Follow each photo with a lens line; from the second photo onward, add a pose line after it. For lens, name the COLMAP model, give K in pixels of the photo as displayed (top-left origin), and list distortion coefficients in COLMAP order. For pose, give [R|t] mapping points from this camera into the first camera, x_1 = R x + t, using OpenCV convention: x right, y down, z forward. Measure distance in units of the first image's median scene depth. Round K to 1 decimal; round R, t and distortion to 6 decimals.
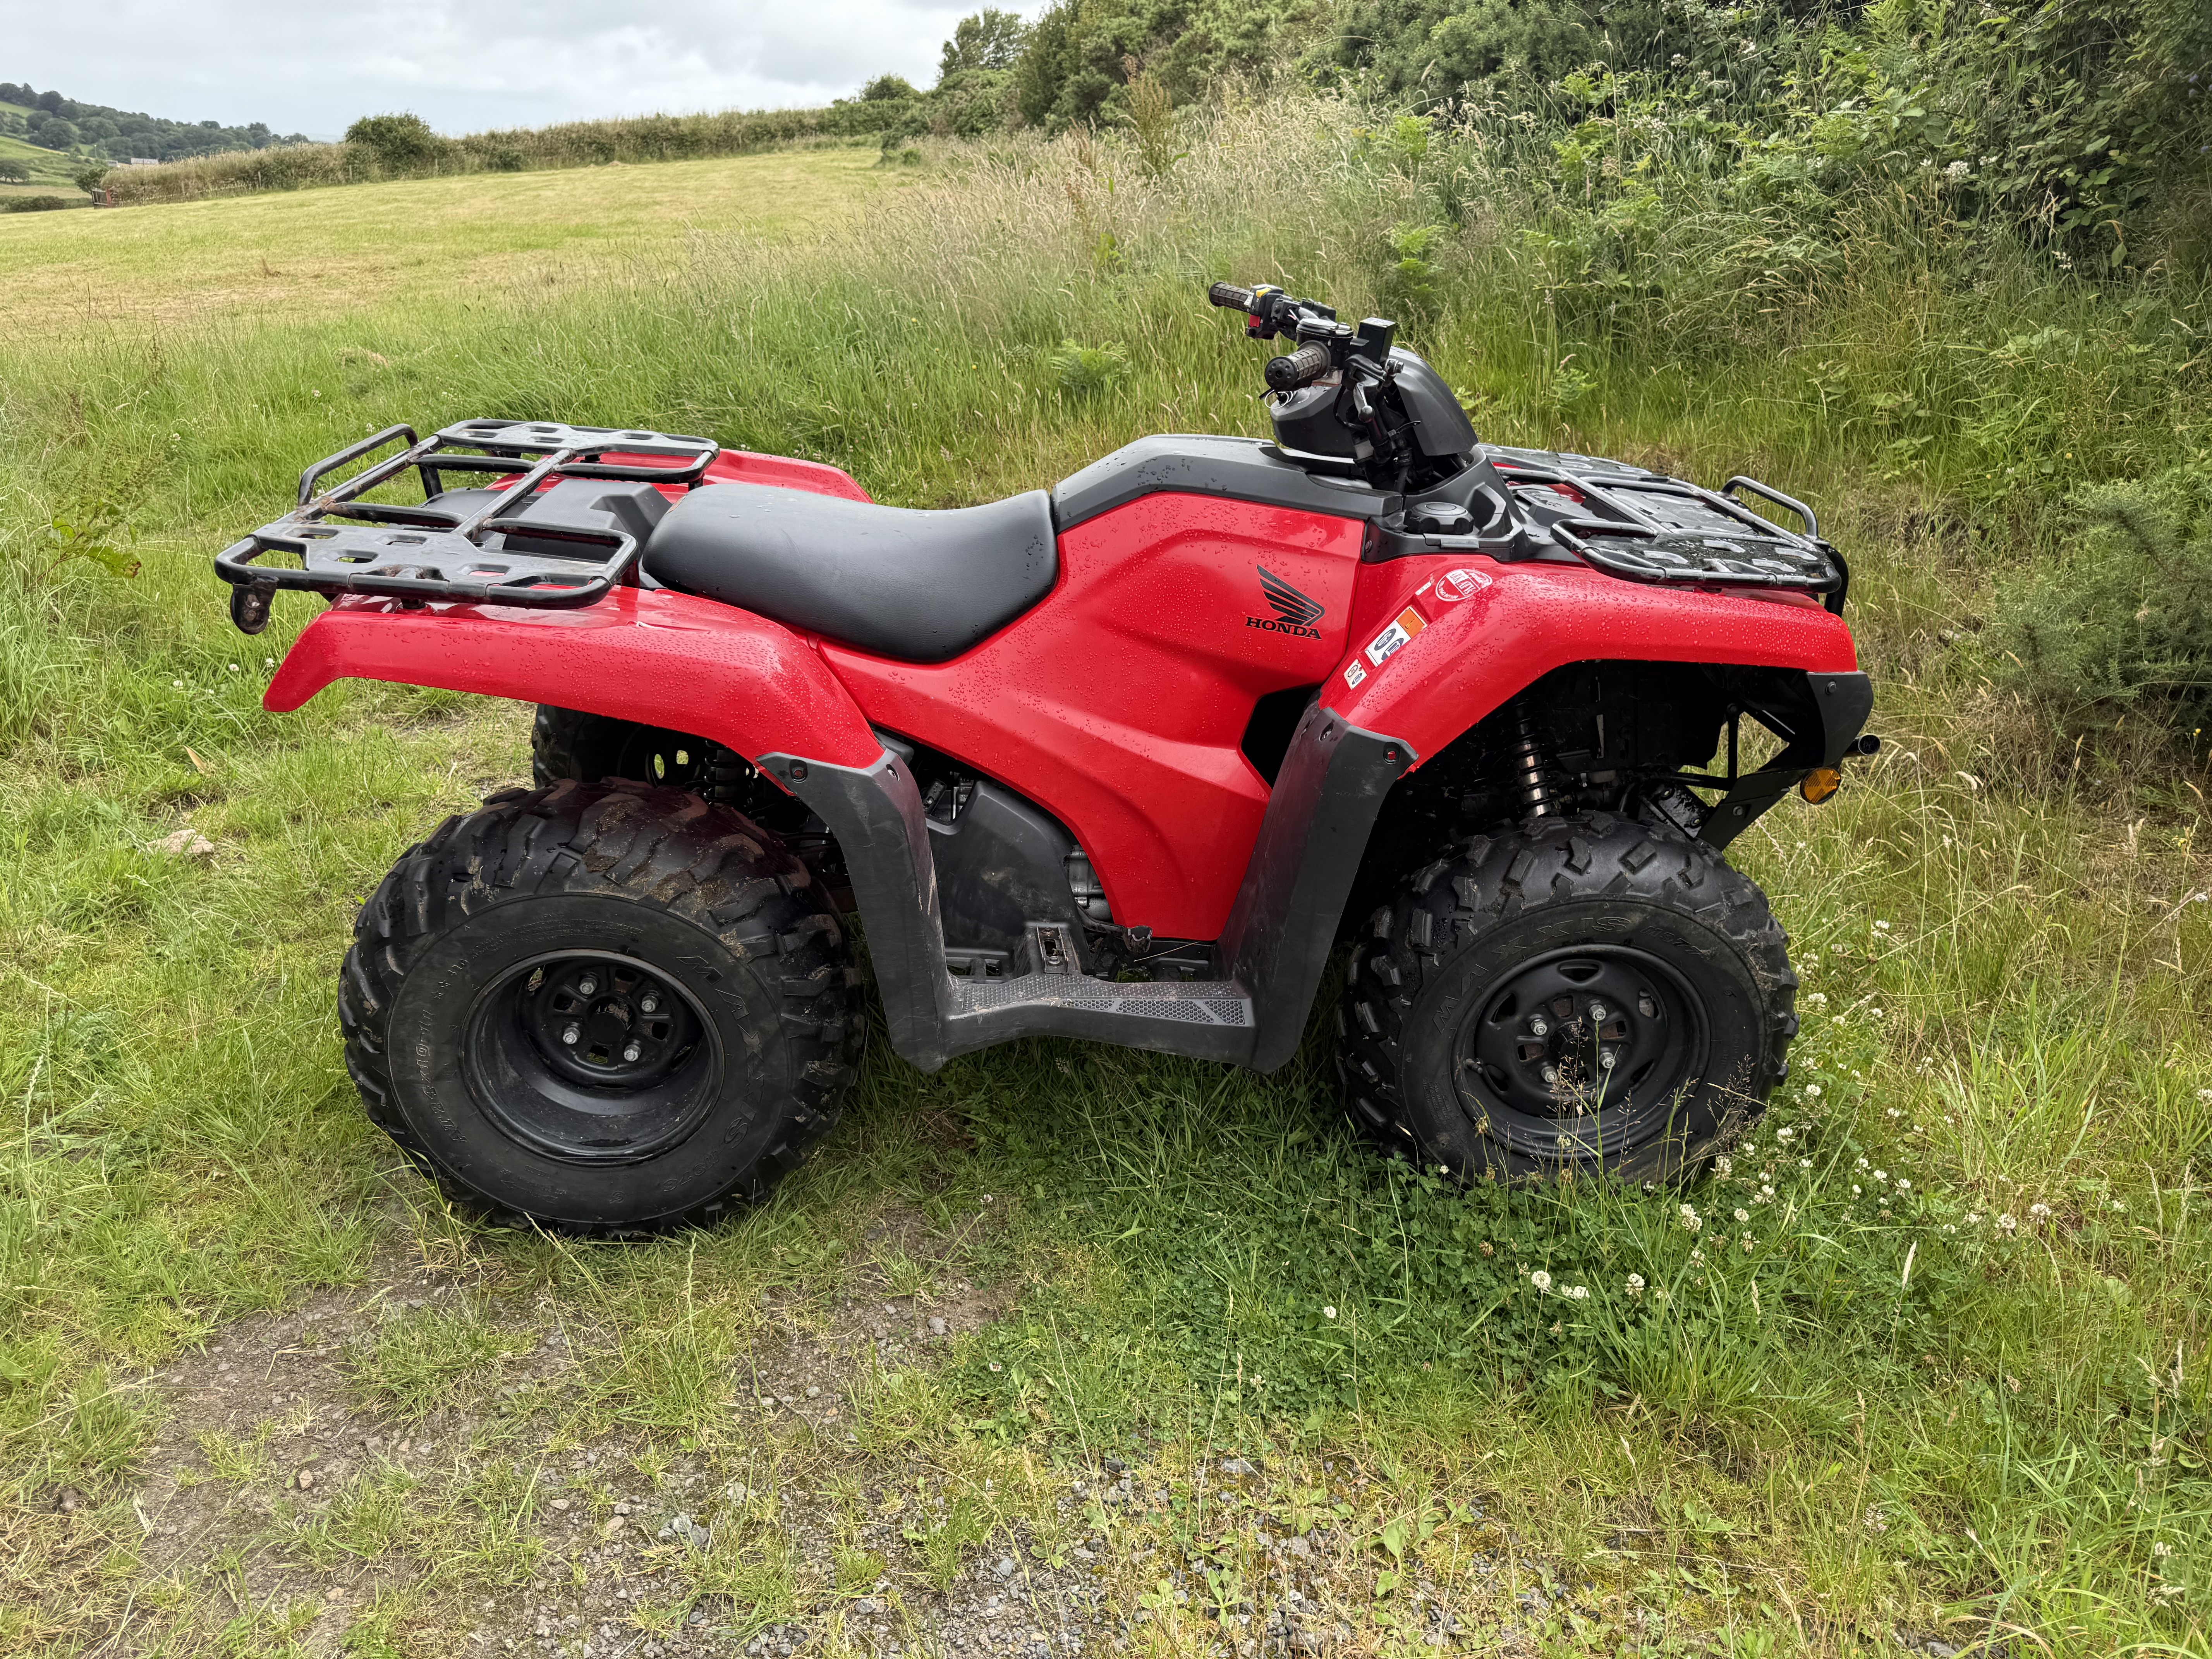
lens RADIAL K [[1537.5, 0, 1122.9], [0, 1537.5, 840.5], [0, 0, 1]] dist [0.002756, -0.001206]
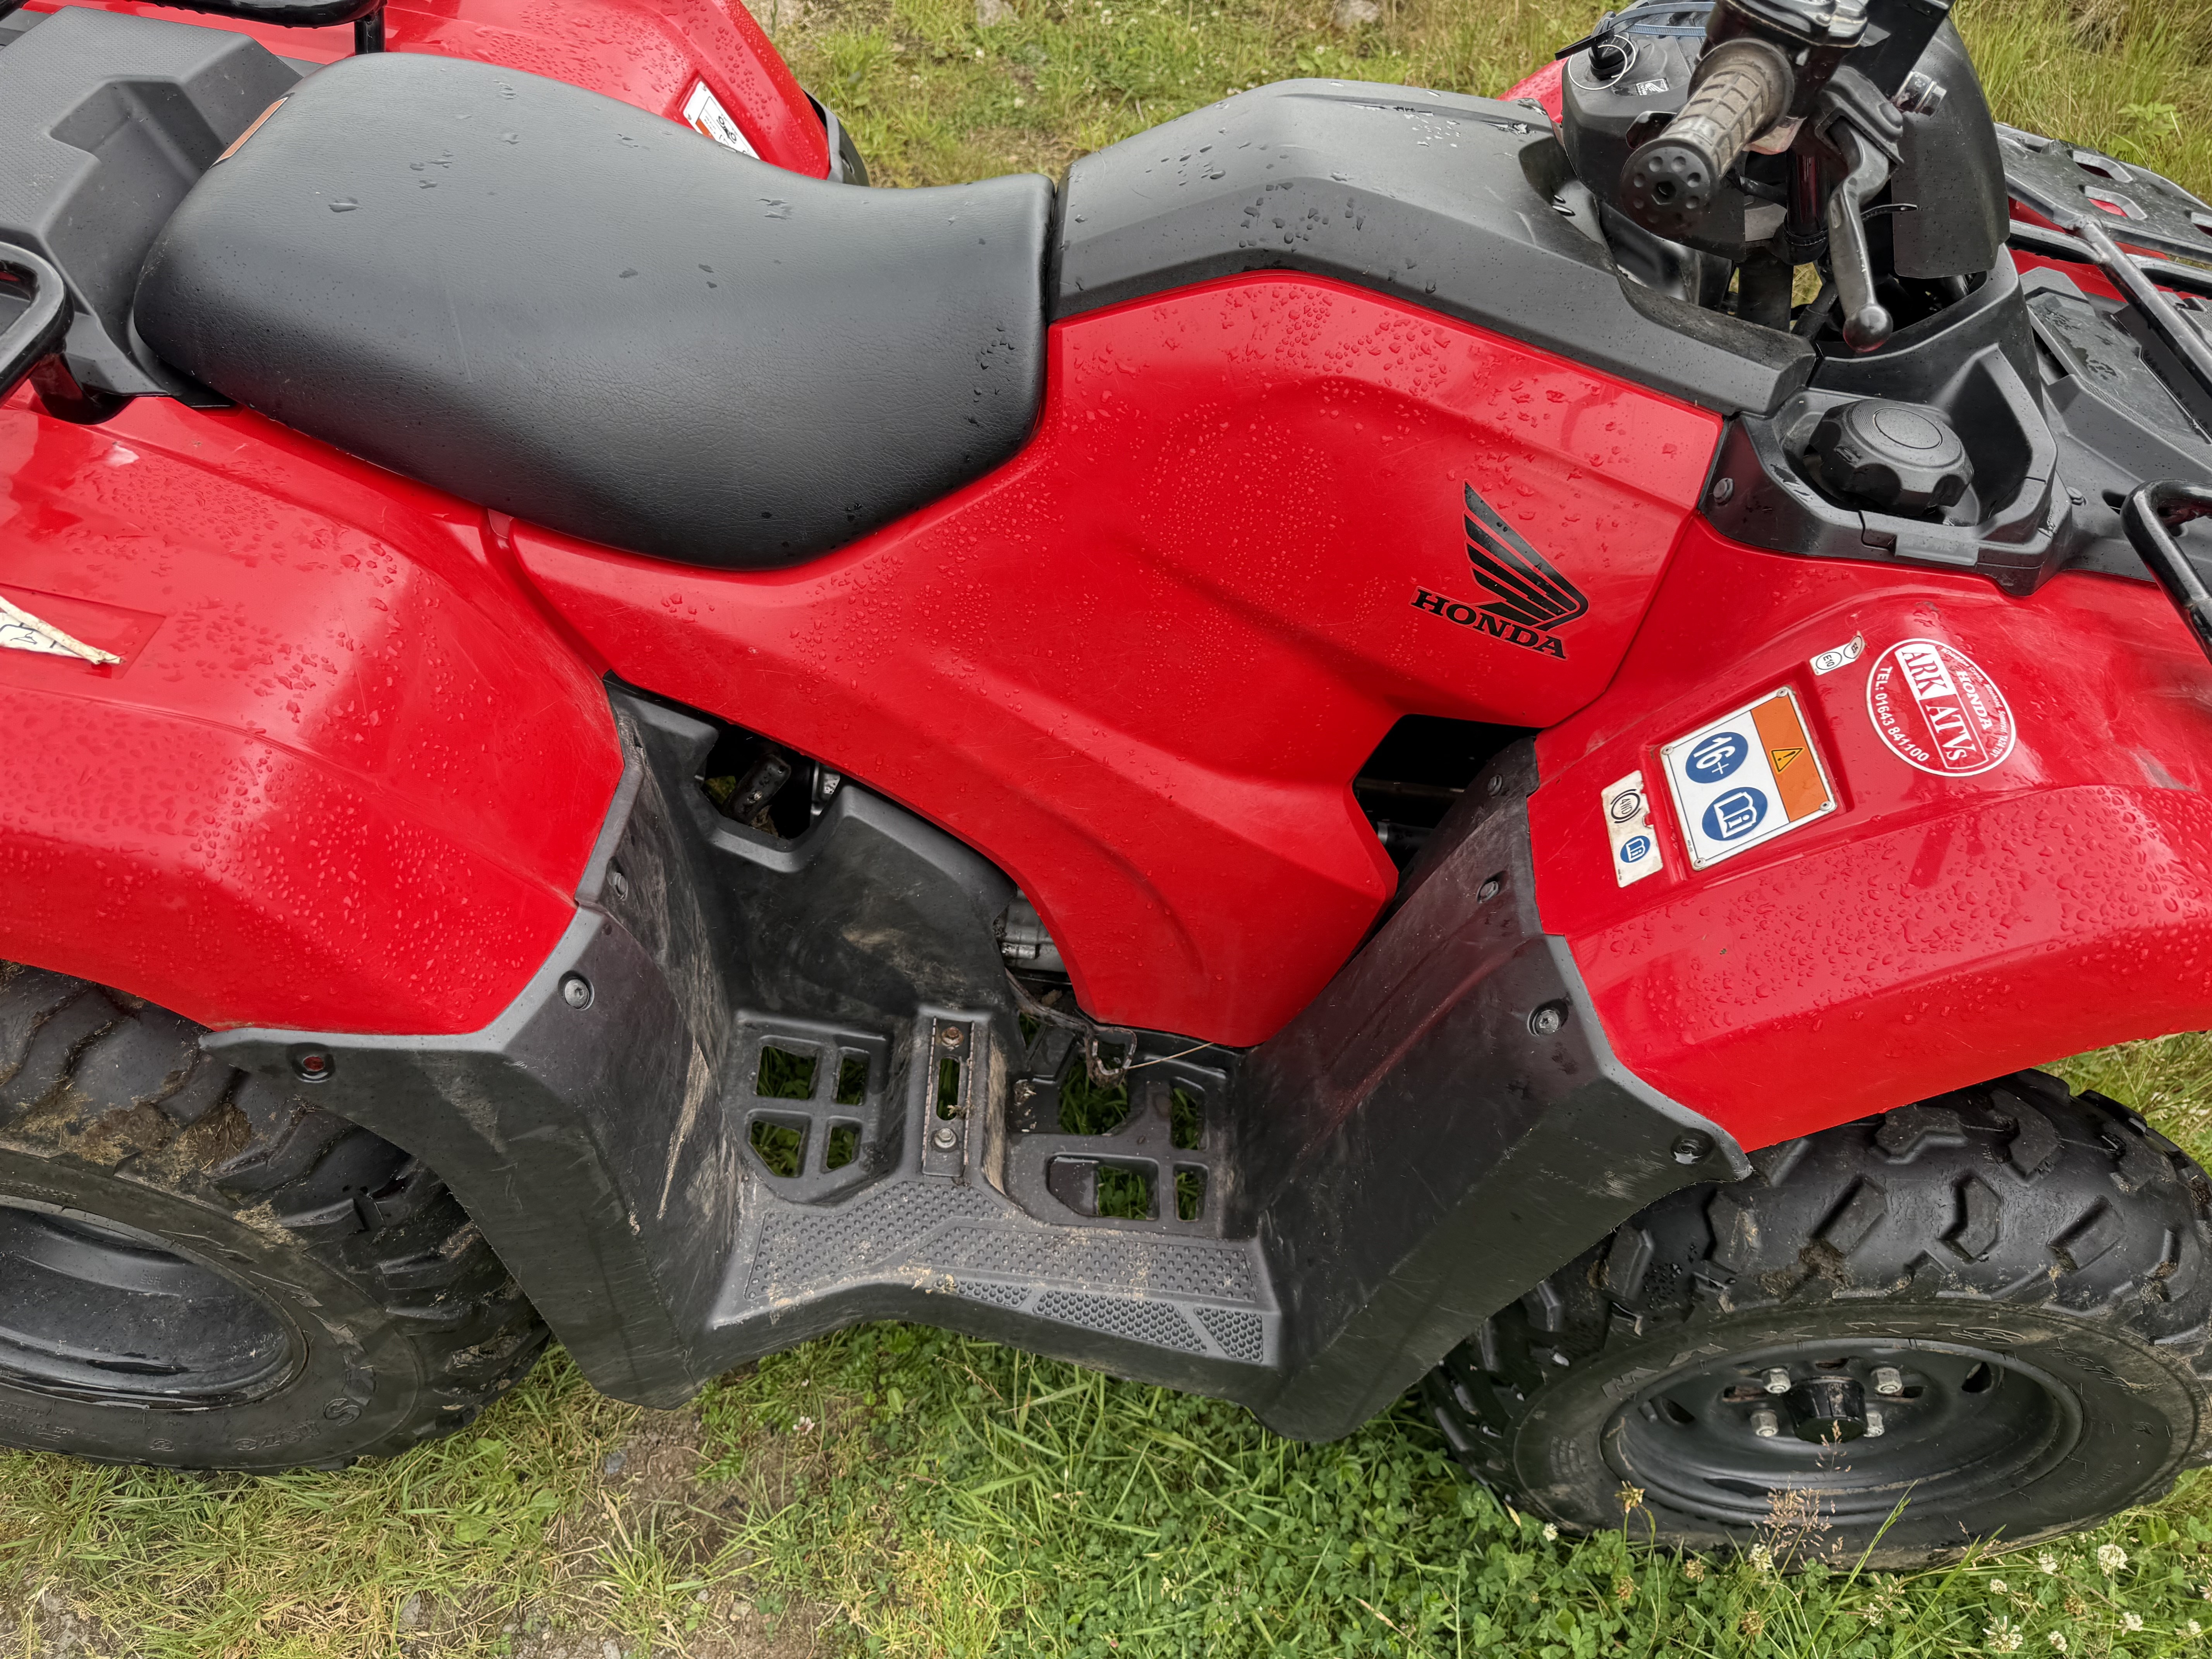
lens RADIAL K [[1571.2, 0, 1113.4], [0, 1571.2, 821.8], [0, 0, 1]] dist [-0.001461, -0.003498]
pose [[0.989196, 0.146532, -0.004500, 0.000683], [-0.135304, 0.924351, 0.356747, -0.238935], [0.056434, -0.352284, 0.934190, 0.519983]]
